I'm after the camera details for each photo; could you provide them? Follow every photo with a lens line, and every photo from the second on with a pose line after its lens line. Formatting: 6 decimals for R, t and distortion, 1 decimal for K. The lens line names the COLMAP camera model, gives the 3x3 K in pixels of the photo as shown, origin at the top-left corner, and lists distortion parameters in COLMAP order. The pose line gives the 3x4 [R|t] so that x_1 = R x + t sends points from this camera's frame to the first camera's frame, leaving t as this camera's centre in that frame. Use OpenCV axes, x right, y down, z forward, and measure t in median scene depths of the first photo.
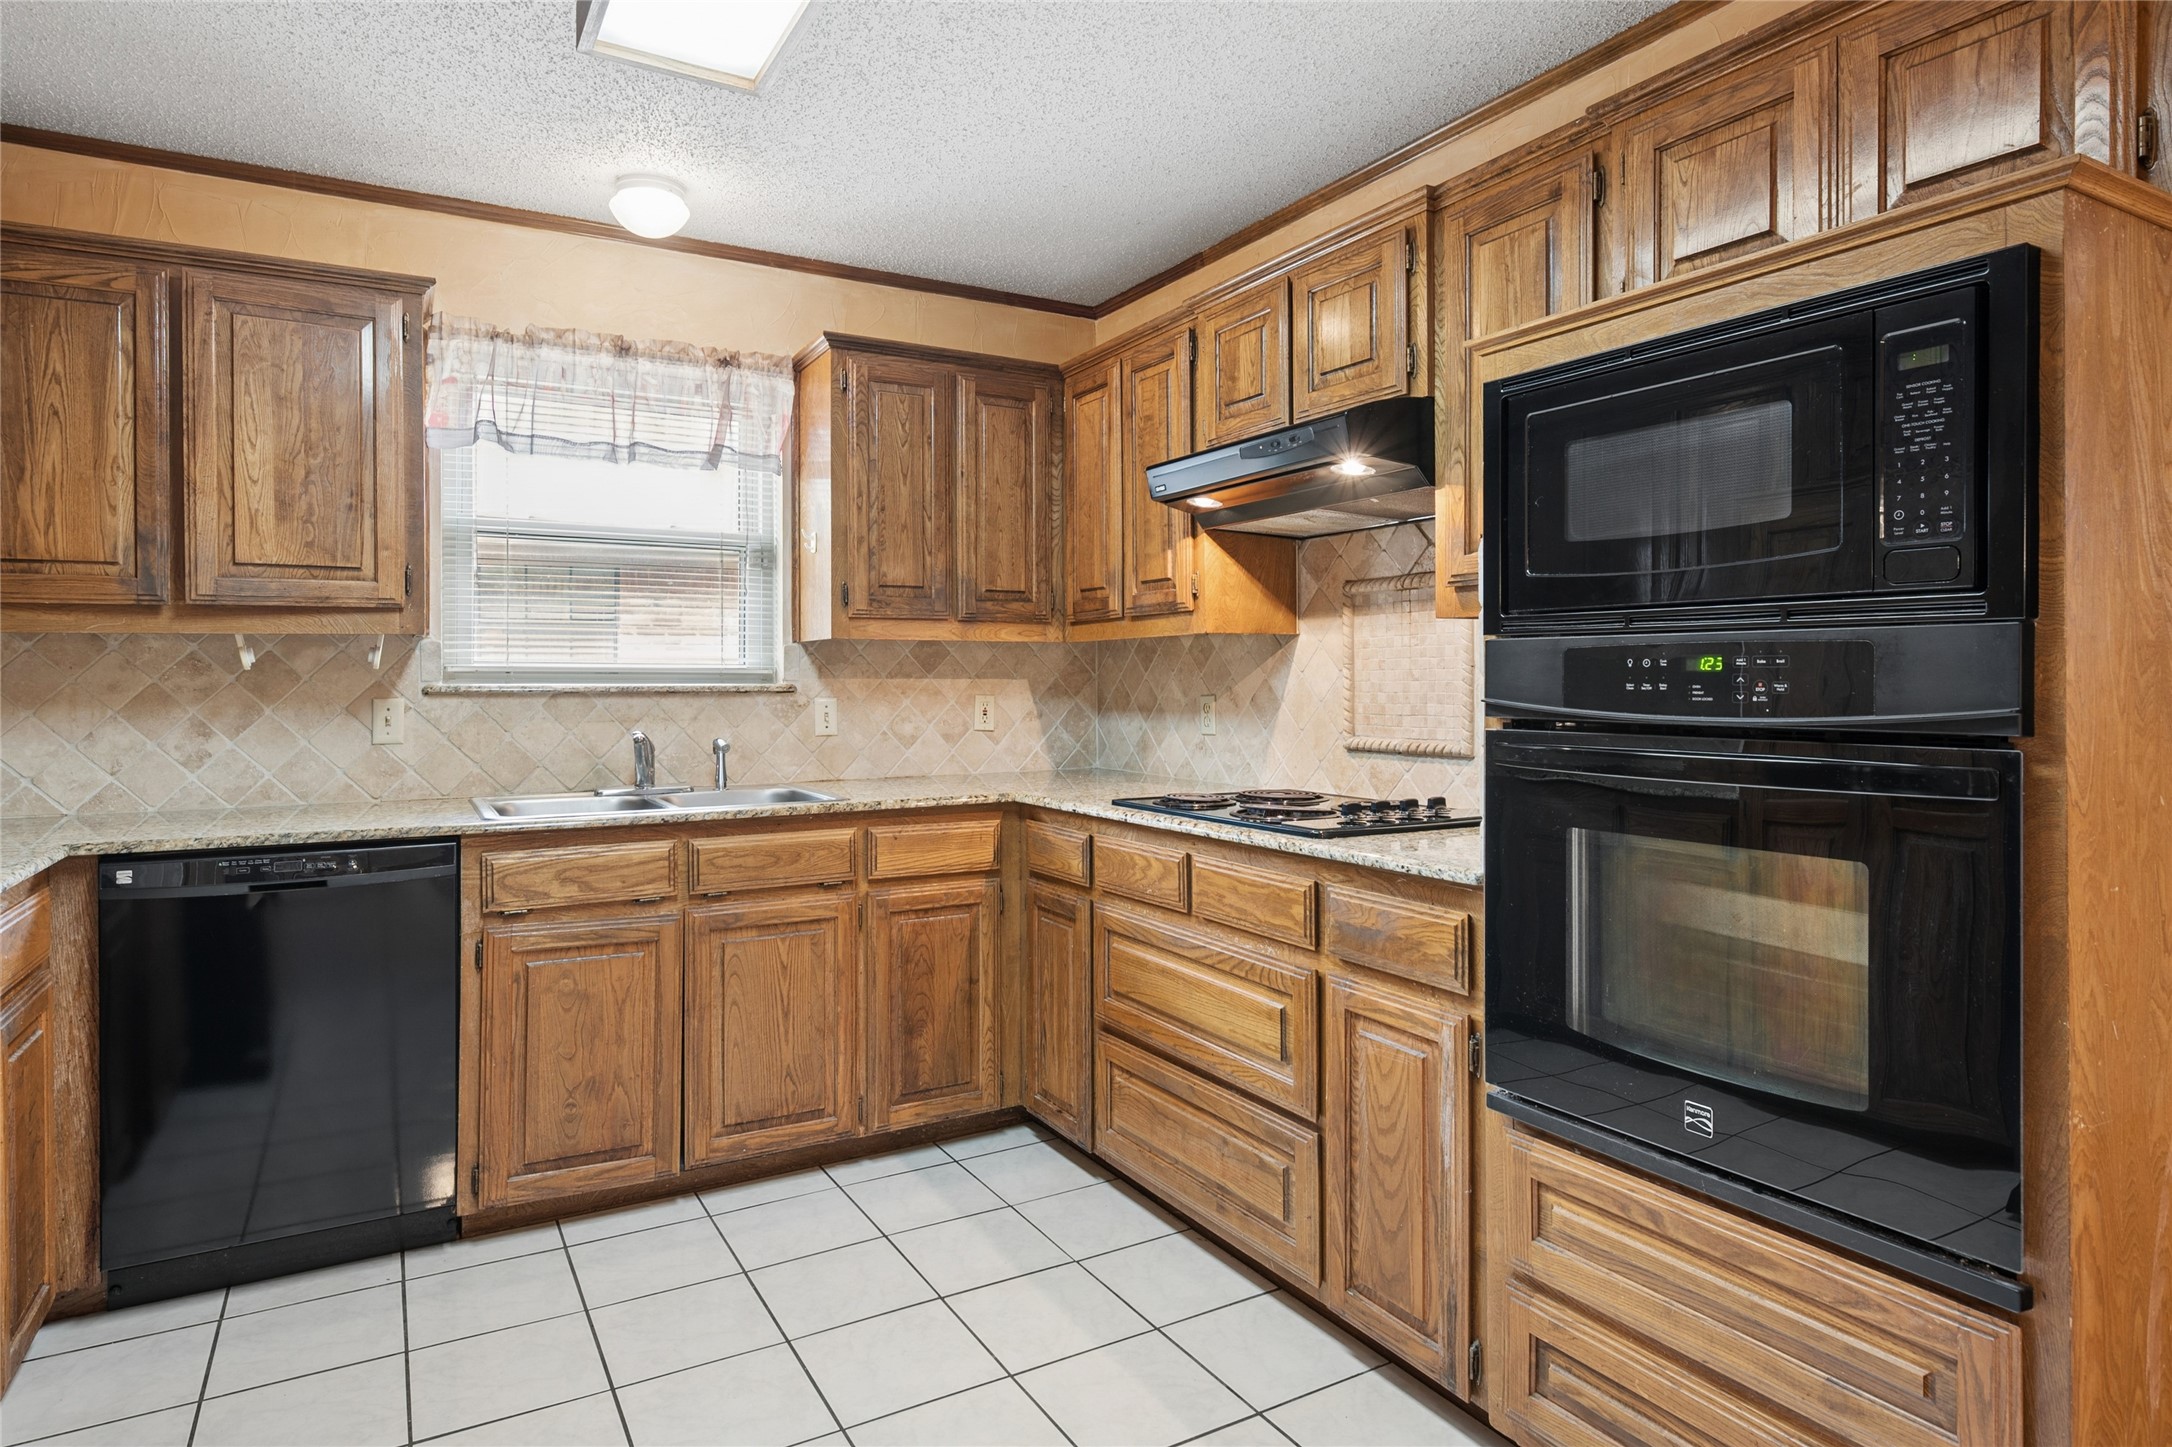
lens RADIAL K [[1155.1, 0, 1057.1], [0, 1155.1, 695.5], [0, 0, 1]] dist [-0.007475, 0.003820]
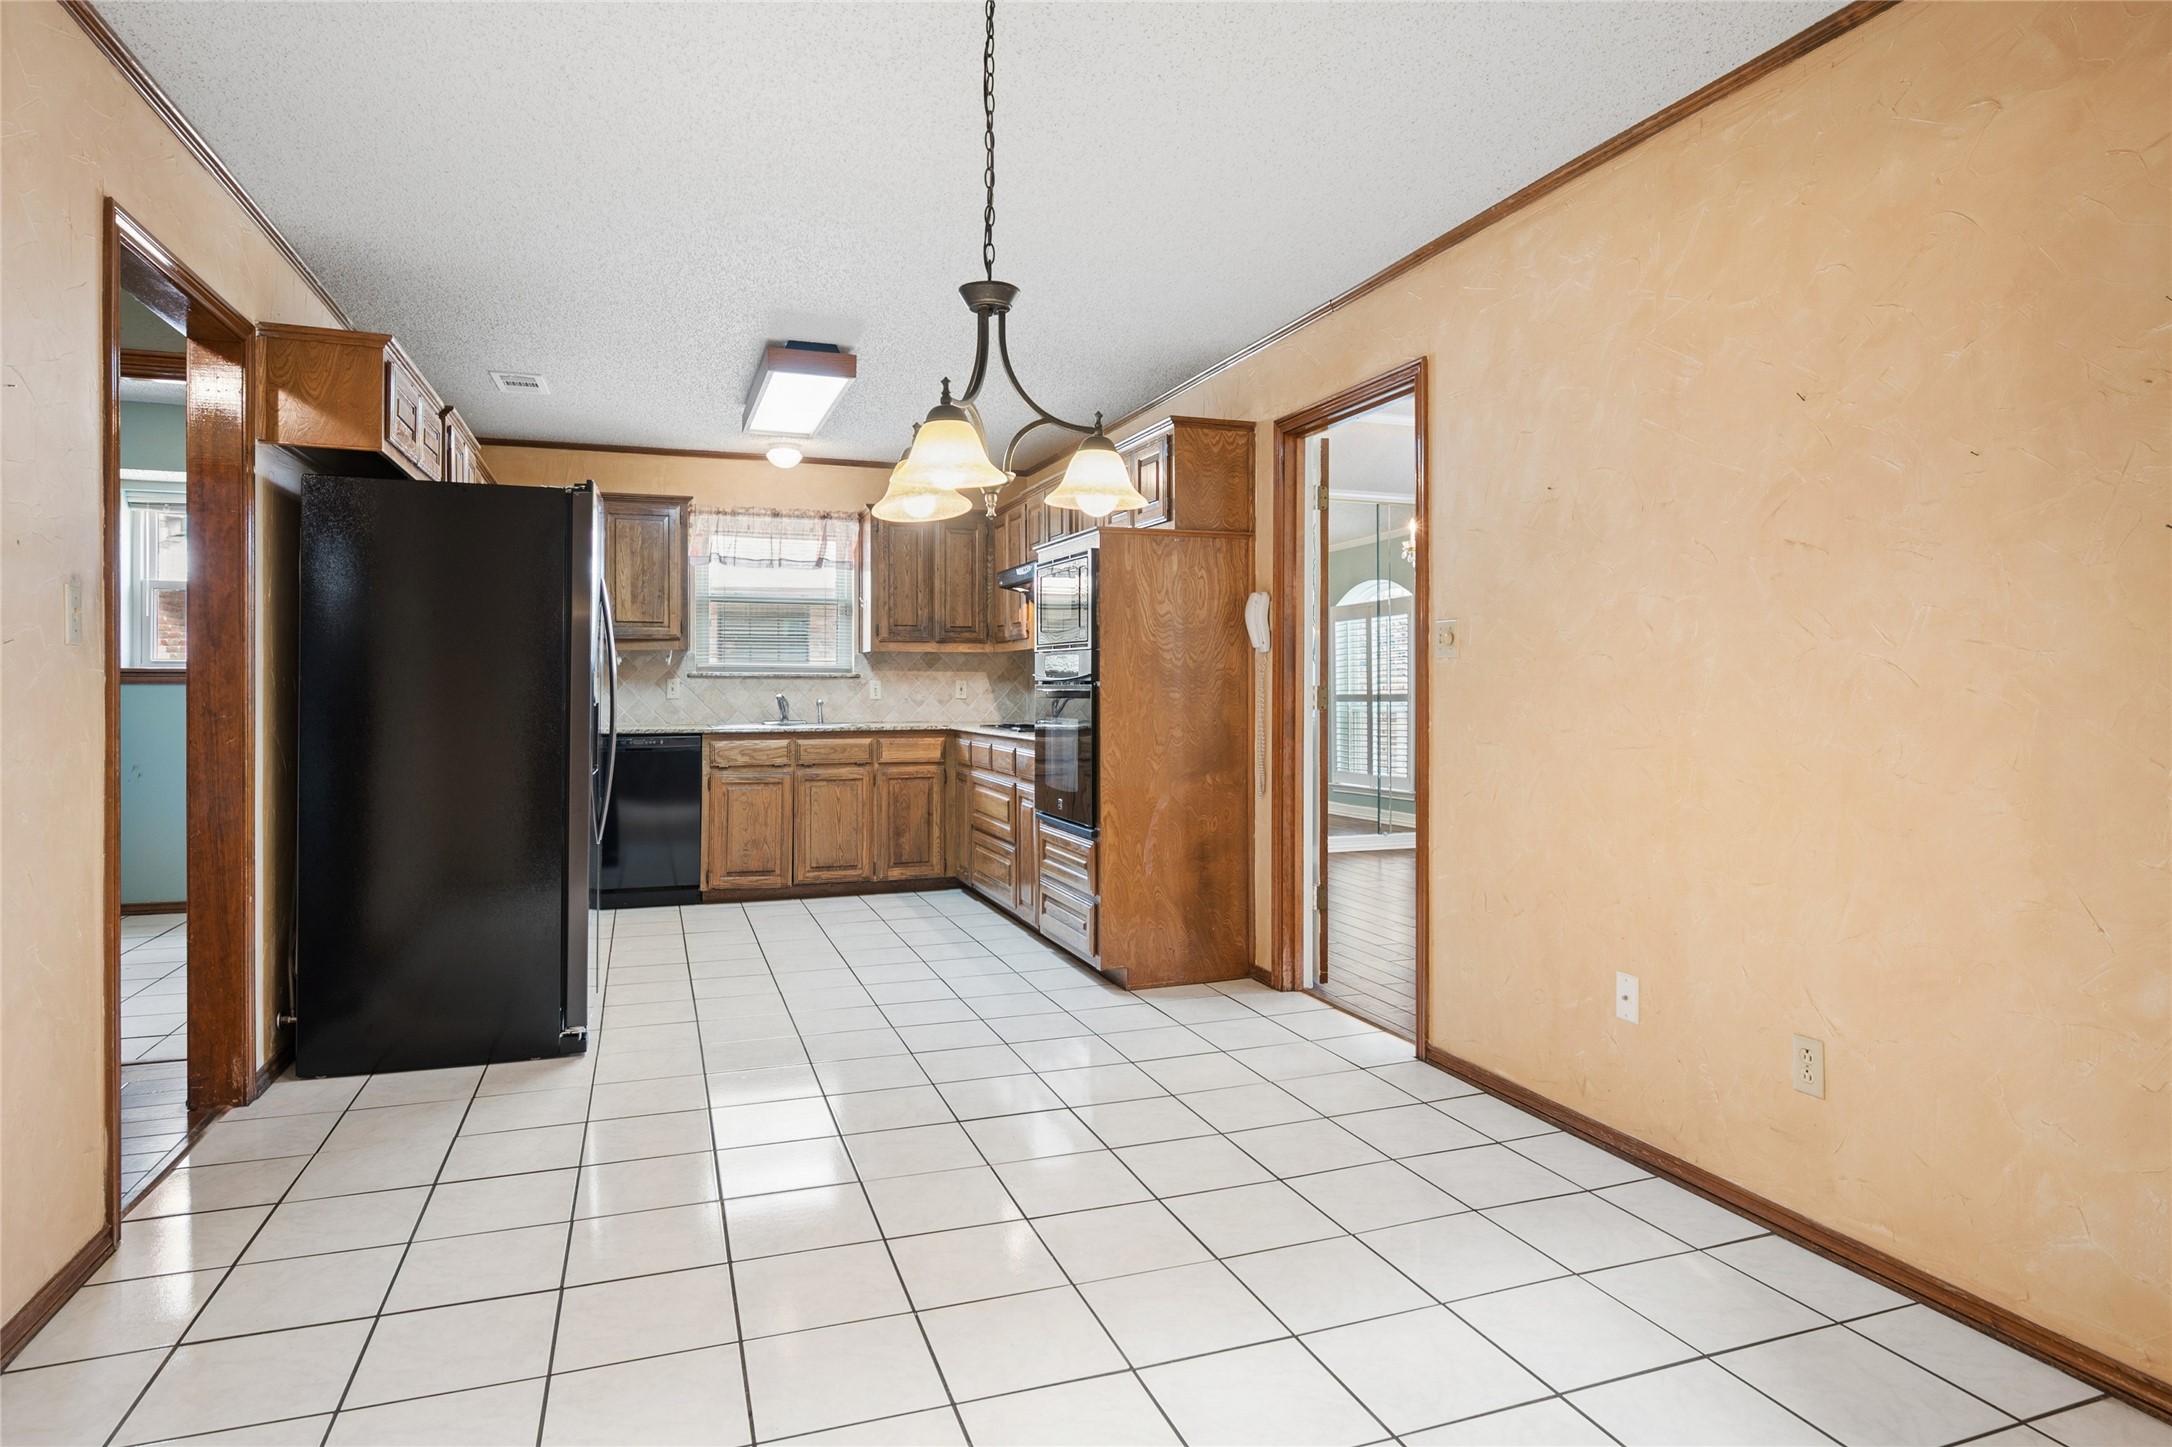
lens RADIAL K [[1155.1, 0, 1089.7], [0, 1155.1, 717.0], [0, 0, 1]] dist [-0.007475, 0.003820]
pose [[0.986246, 0.007832, -0.165099, 0.577191], [-0.005716, 0.999895, 0.013287, 0.042371], [0.165186, -0.012160, 0.986187, -1.057363]]
